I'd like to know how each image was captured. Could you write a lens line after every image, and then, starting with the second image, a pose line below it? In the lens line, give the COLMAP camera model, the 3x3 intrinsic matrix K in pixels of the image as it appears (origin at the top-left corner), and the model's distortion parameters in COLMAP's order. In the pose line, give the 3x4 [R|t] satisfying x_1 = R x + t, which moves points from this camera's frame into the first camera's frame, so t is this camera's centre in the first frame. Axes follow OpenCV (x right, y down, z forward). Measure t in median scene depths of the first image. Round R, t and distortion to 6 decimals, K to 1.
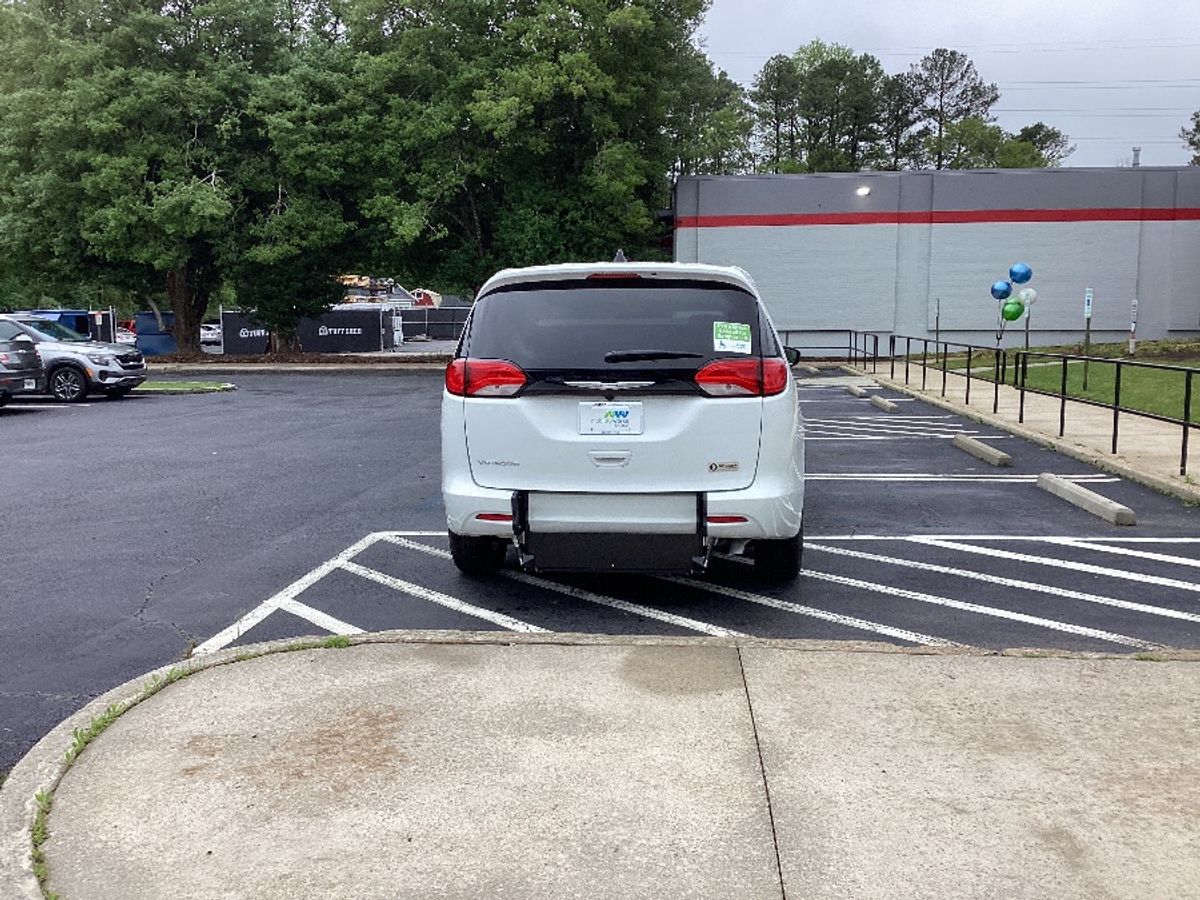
lens RADIAL K [[1090.7, 0, 602.0], [0, 1090.7, 451.5], [0, 0, 1]] dist [0.093265, -0.170926]
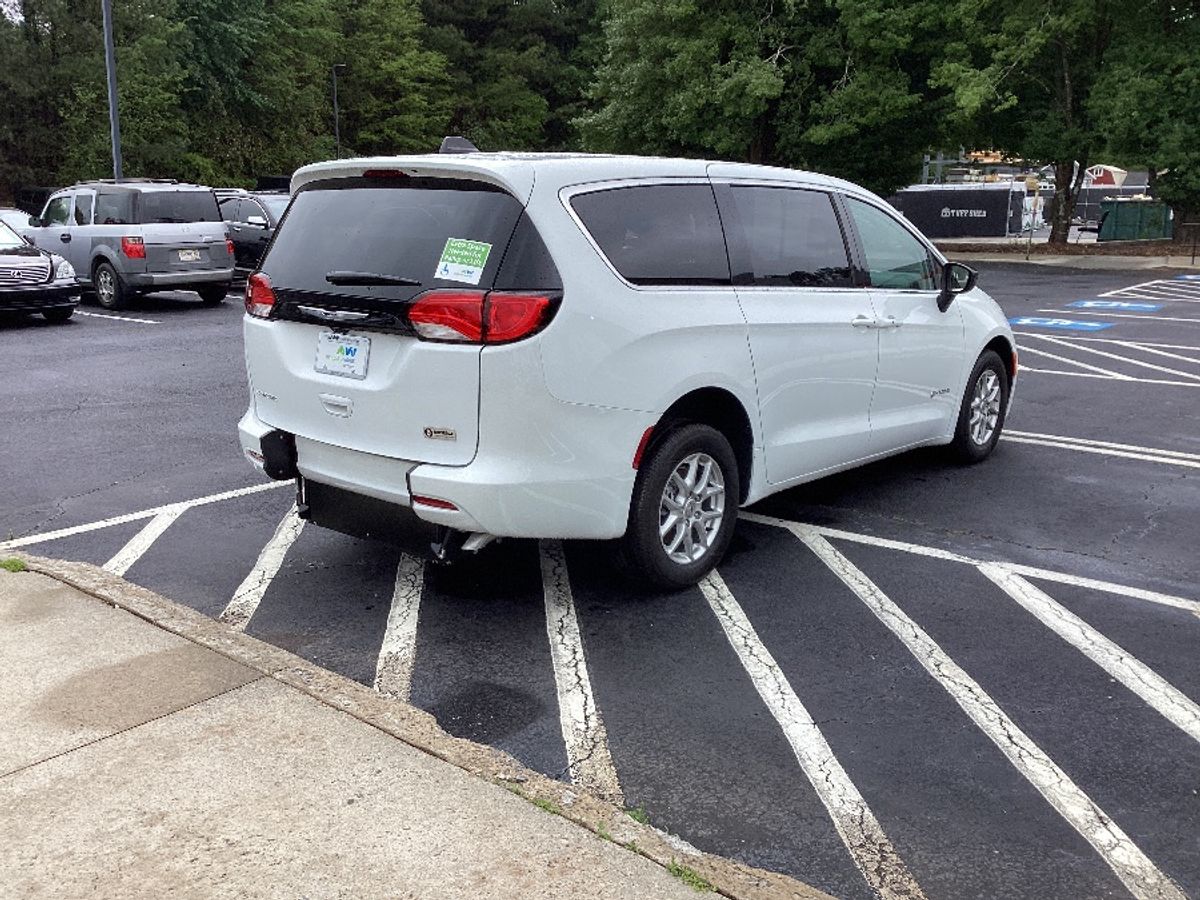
lens RADIAL K [[1090.7, 0, 602.0], [0, 1090.7, 451.5], [0, 0, 1]] dist [0.093265, -0.170926]
pose [[0.820366, 0.139327, -0.554605, 0.113162], [-0.079466, 0.988230, 0.130715, -0.014790], [0.566290, -0.063162, 0.821782, 0.080020]]
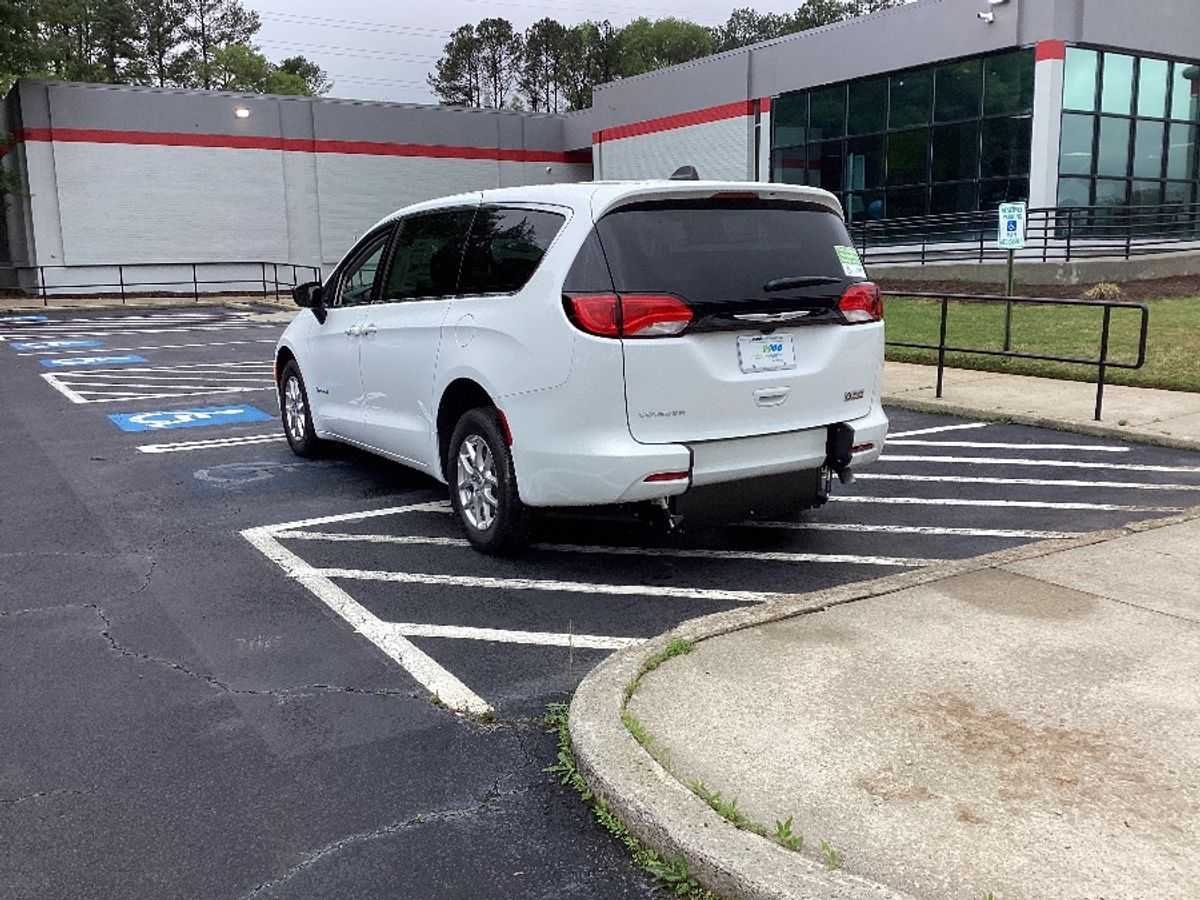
lens RADIAL K [[1090.7, 0, 602.0], [0, 1090.7, 451.5], [0, 0, 1]] dist [0.093265, -0.170926]
pose [[0.797580, -0.114630, 0.592221, -0.119312], [0.079346, 0.993184, 0.085380, -0.006860], [-0.597972, -0.021107, 0.801239, 0.062391]]
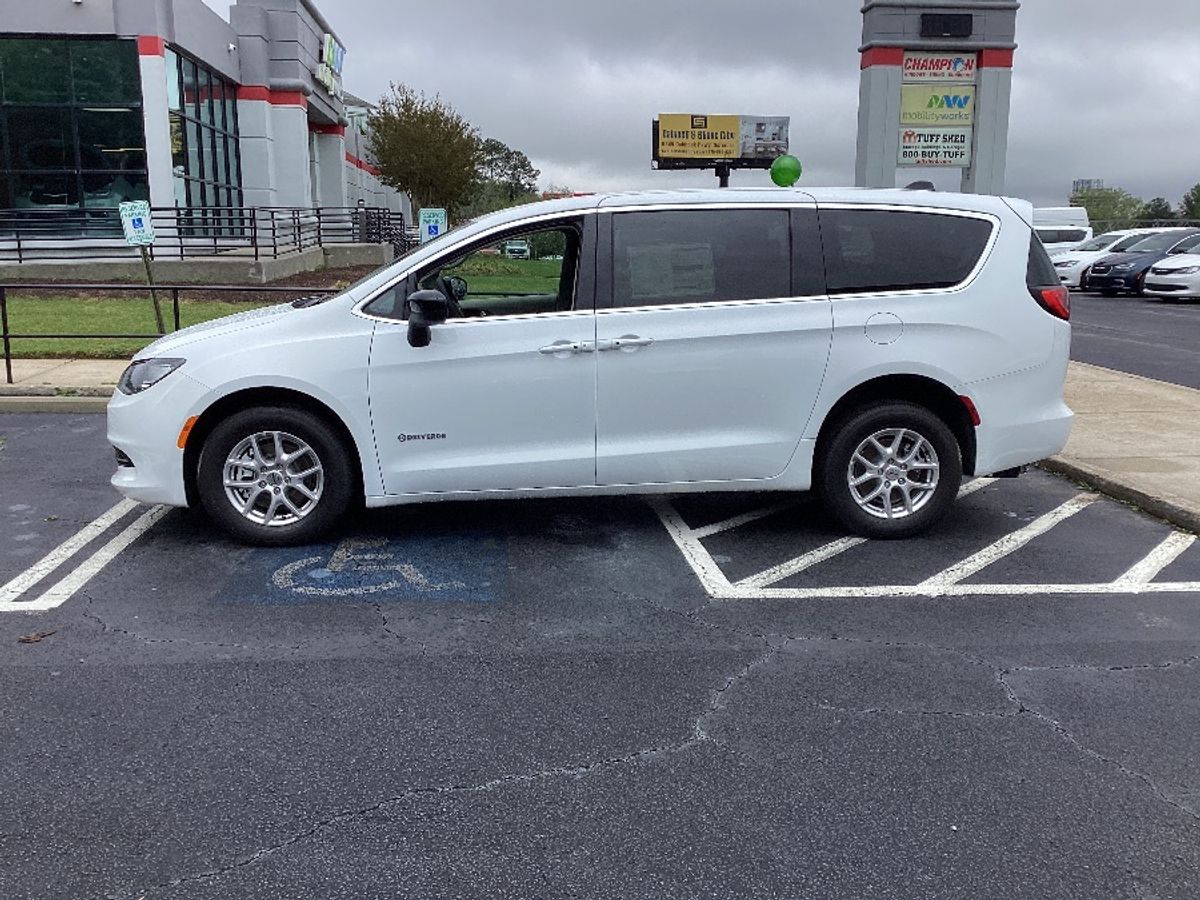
lens RADIAL K [[1090.7, 0, 602.0], [0, 1090.7, 451.5], [0, 0, 1]] dist [0.093265, -0.170926]
pose [[-0.183470, -0.179171, 0.966559, -0.202066], [0.109470, 0.973410, 0.201220, -0.035145], [-0.976911, 0.142727, -0.158978, 0.300671]]
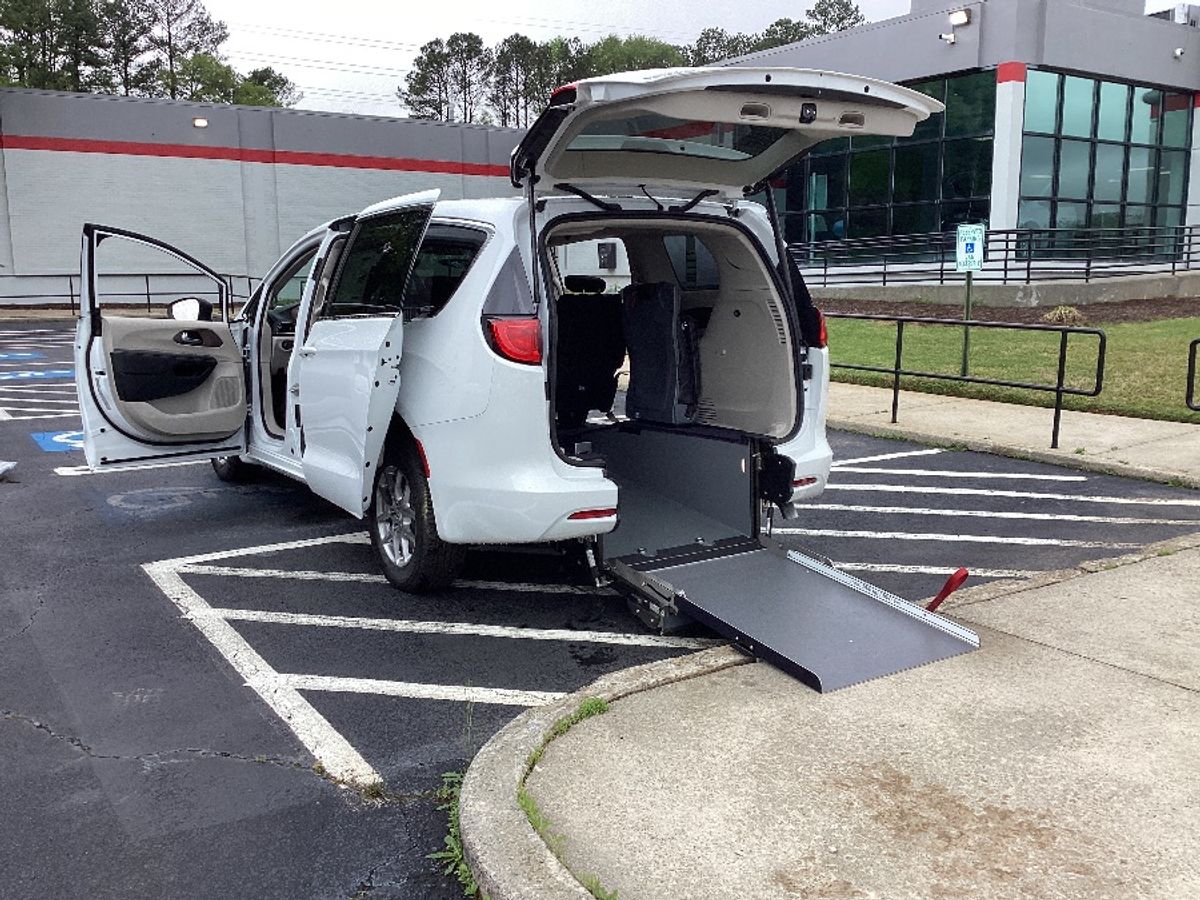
lens RADIAL K [[1090.7, 0, 602.0], [0, 1090.7, 451.5], [0, 0, 1]] dist [0.093265, -0.170926]
pose [[0.781129, -0.100717, 0.616193, -0.107228], [0.069940, 0.994807, 0.073940, -0.008091], [-0.620440, -0.014660, 0.784117, 0.067522]]
